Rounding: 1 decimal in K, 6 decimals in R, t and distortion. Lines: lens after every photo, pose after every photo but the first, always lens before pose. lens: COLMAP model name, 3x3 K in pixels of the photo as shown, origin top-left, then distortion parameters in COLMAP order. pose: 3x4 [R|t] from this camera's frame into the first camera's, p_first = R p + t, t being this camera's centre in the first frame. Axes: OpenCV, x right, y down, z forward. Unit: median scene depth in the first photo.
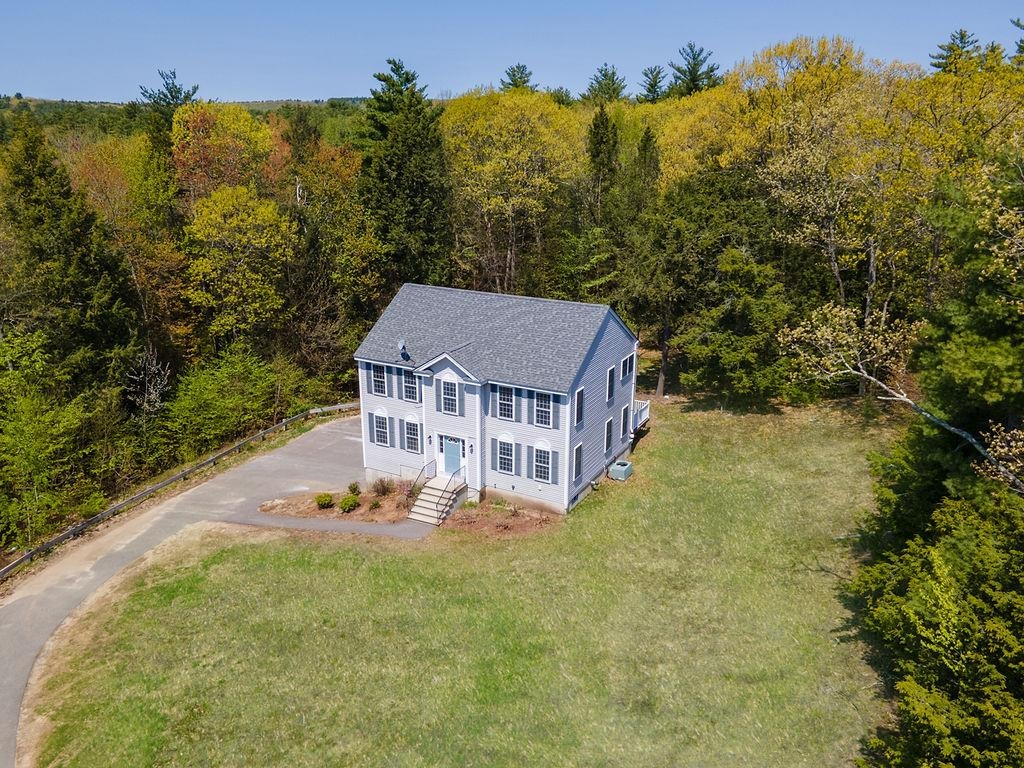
lens RADIAL K [[760.0, 0, 509.3], [0, 760.0, 382.5], [0, 0, 1]] dist [-0.005352, -0.002544]
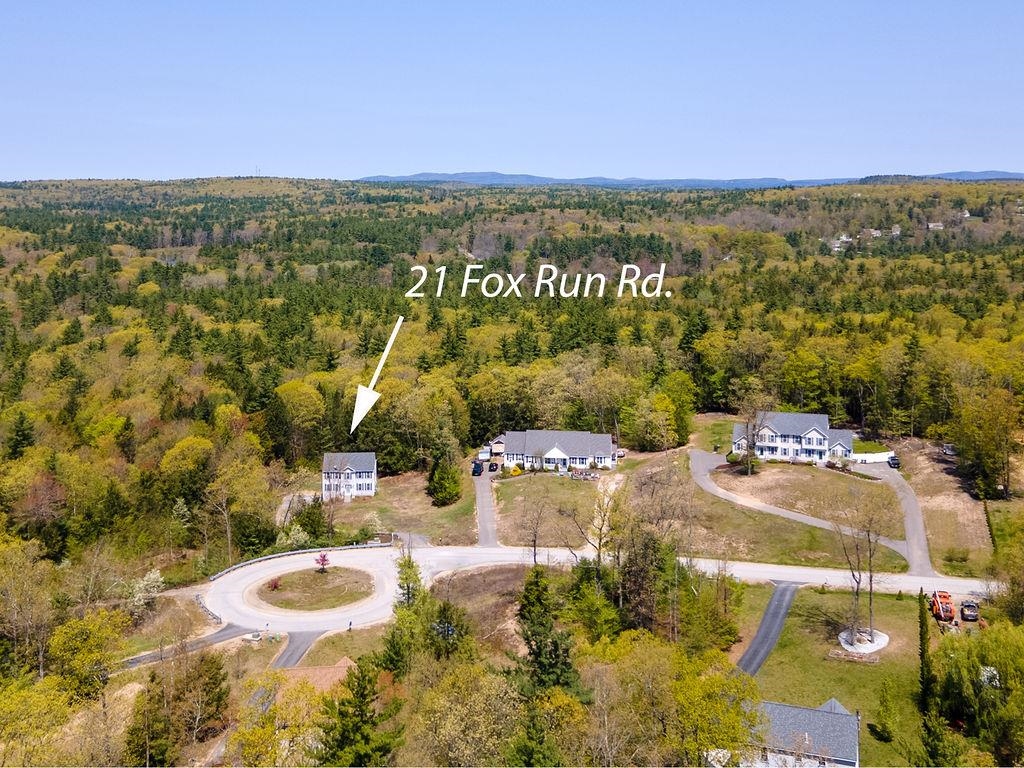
lens RADIAL K [[760.0, 0, 511.0], [0, 760.0, 383.3], [0, 0, 1]] dist [-0.005352, -0.002544]
pose [[0.801606, -0.068628, 0.593901, -2.029825], [0.169071, 0.978862, -0.115088, 0.171299], [-0.573449, 0.192666, 0.796264, -3.454275]]
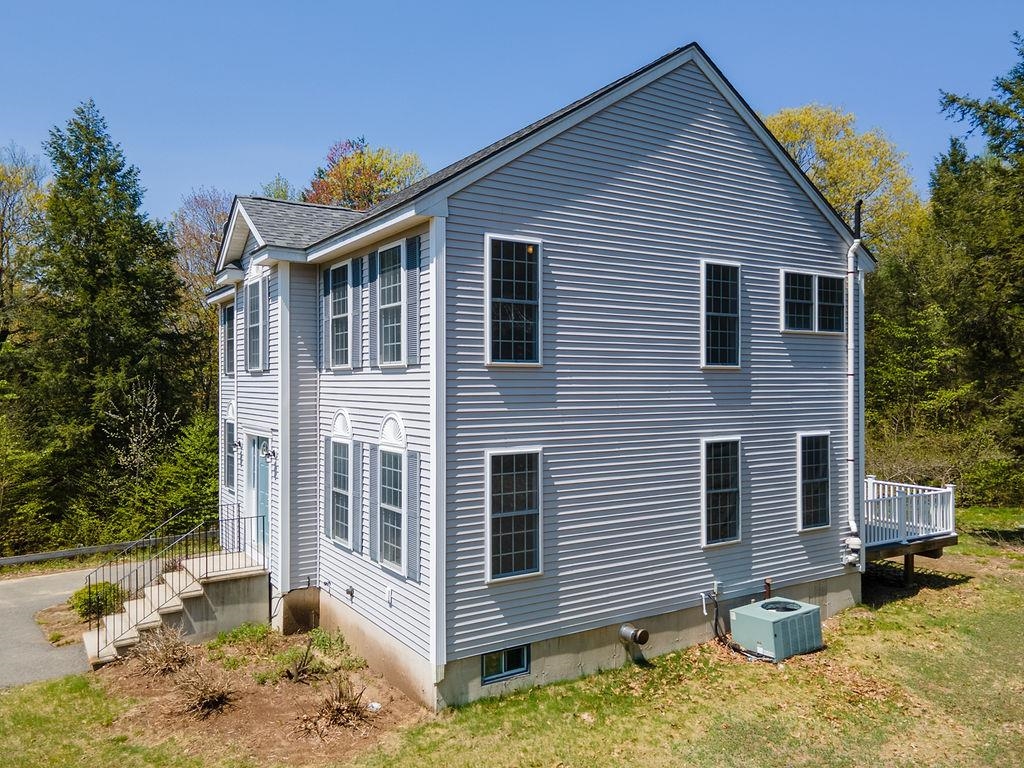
lens RADIAL K [[760.0, 0, 510.7], [0, 760.0, 382.3], [0, 0, 1]] dist [-0.005352, -0.002544]
pose [[0.878511, -0.001181, -0.477720, 0.219405], [-0.143350, 0.953262, -0.265973, 0.131068], [0.455707, 0.302141, 0.837282, 0.749028]]
